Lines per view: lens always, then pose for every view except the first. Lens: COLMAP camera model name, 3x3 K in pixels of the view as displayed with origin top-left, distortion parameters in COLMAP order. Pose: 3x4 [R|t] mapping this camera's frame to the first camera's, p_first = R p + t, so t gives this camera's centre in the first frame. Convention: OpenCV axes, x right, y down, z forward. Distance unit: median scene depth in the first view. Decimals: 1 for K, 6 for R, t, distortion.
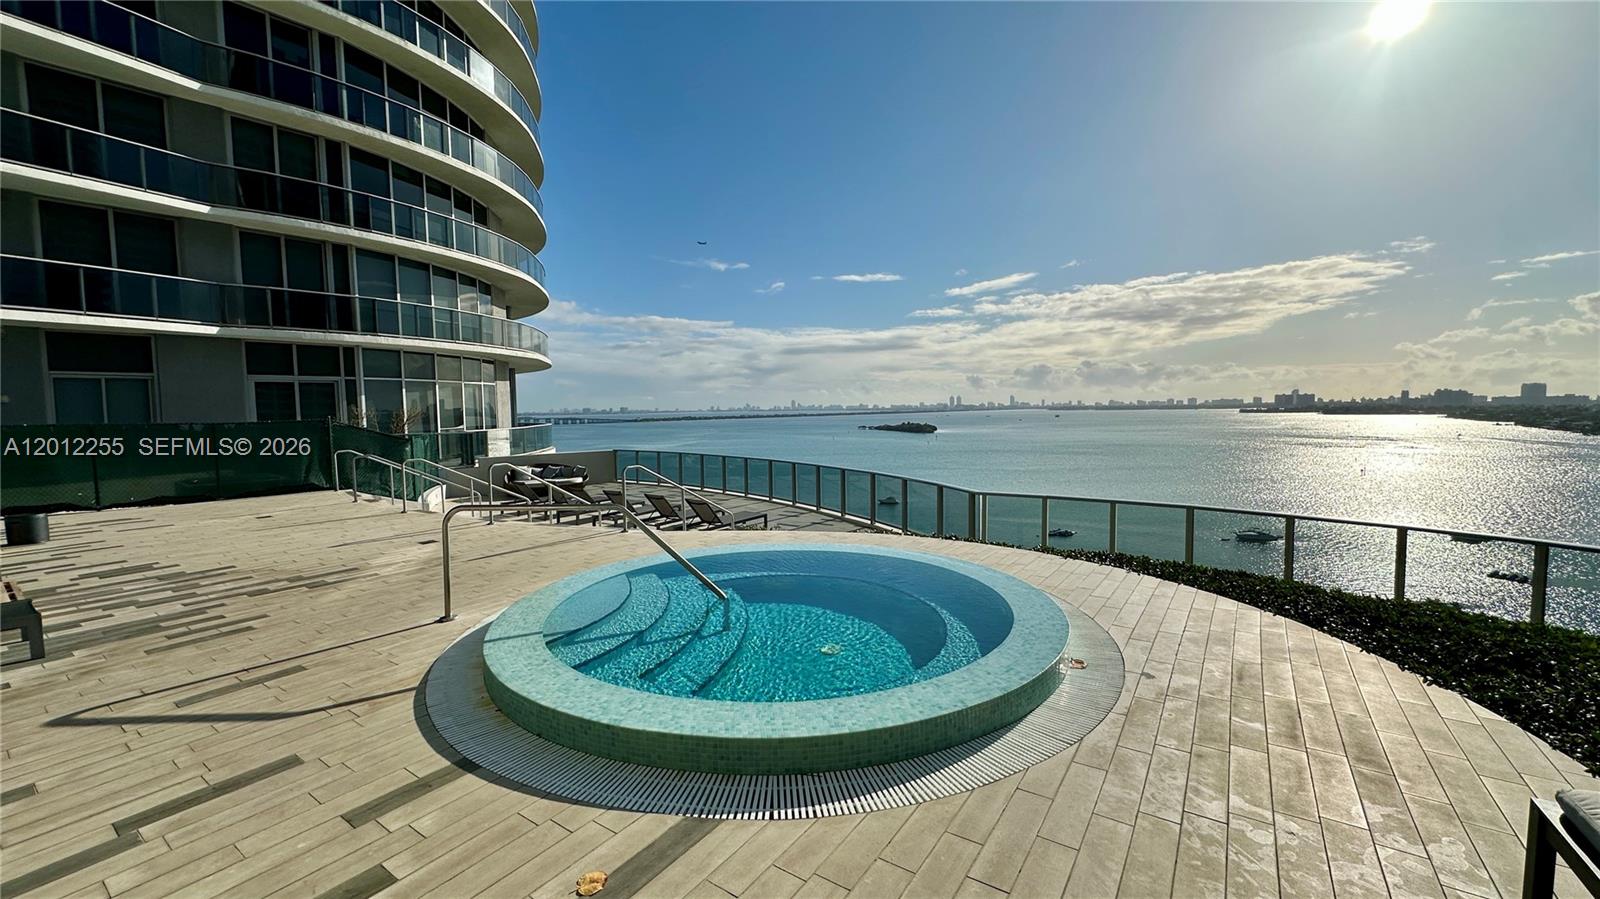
lens RADIAL K [[645.6, 0, 785.5], [0, 645.6, 438.3], [0, 0, 1]] dist [0.010372, 0.000129]
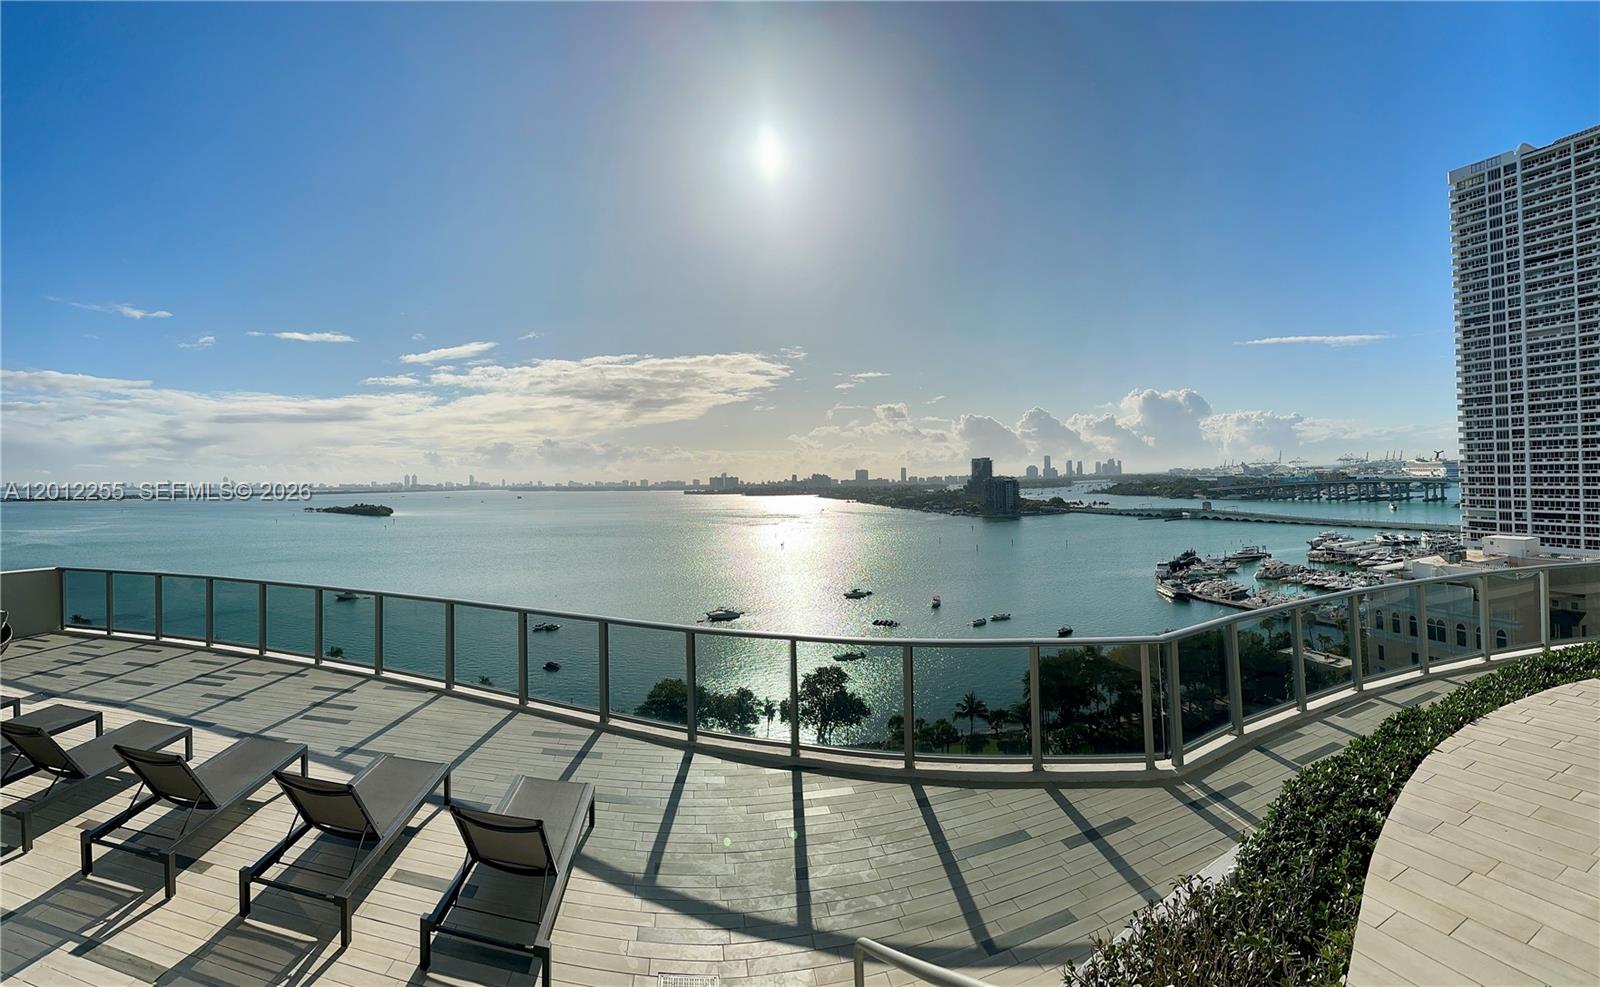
lens RADIAL K [[1500.1, 0, 789.9], [0, 1500.1, 486.4], [0, 0, 1]] dist [-0.065627, 0.000000]
pose [[0.838943, 0.008588, 0.544152, -0.430142], [0.024546, 0.998261, -0.053597, 0.075330], [-0.543666, 0.058322, 0.837273, -1.029517]]
